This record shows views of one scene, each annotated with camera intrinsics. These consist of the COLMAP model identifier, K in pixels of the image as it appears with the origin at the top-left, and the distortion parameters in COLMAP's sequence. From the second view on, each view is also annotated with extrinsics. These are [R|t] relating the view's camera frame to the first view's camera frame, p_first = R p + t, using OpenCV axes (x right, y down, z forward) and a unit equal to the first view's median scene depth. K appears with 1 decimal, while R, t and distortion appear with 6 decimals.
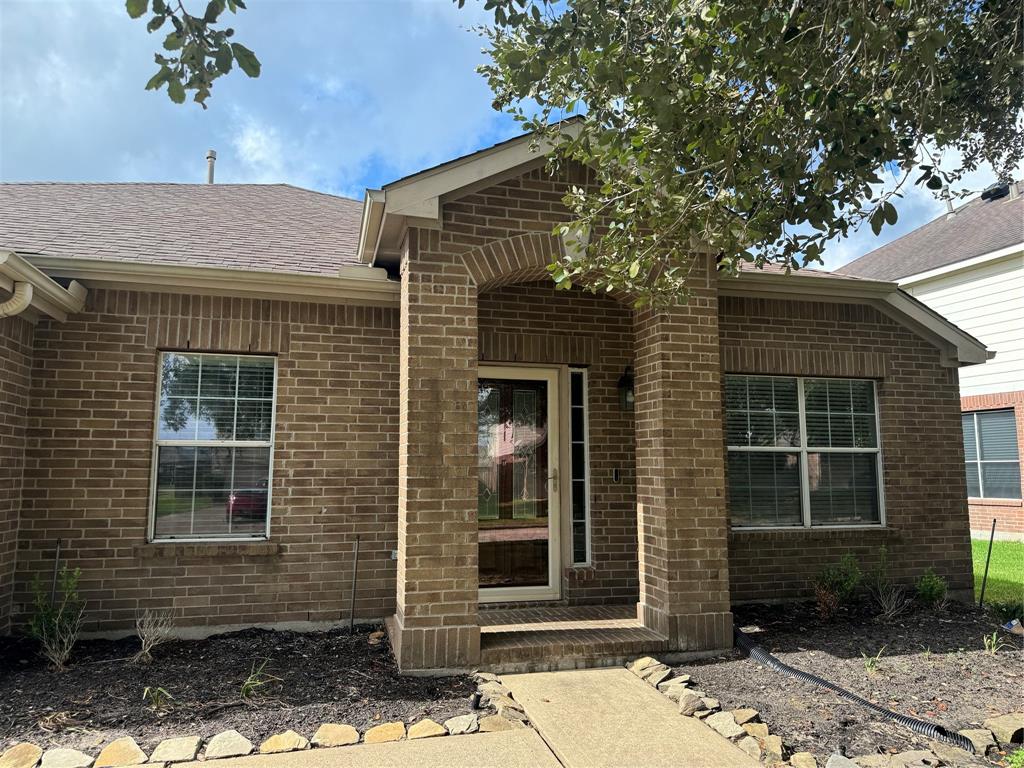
lens RADIAL K [[713.4, 0, 491.5], [0, 713.4, 381.4], [0, 0, 1]] dist [0.004461, -0.001950]
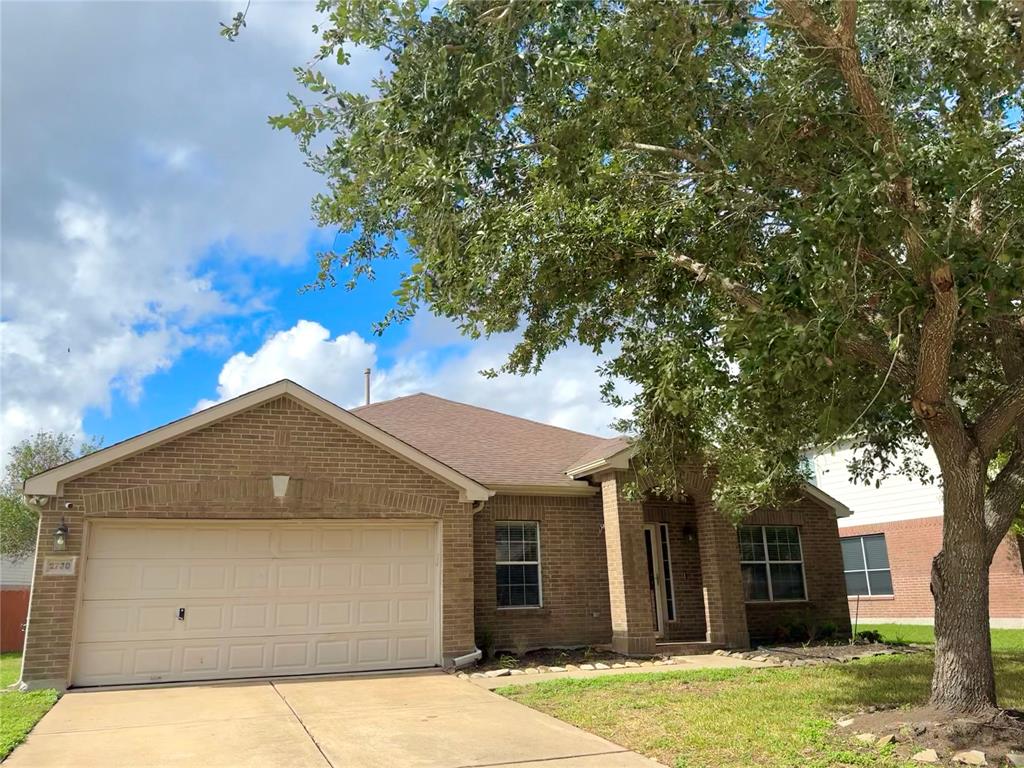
lens RADIAL K [[730.4, 0, 512.0], [0, 730.4, 384.0], [0, 0, 1]] dist [-0.003803, -0.003765]
pose [[0.991930, 0.015688, 0.125816, -0.676371], [0.004042, 0.987898, -0.155051, -0.105564], [-0.126726, 0.154308, 0.979862, -1.243649]]
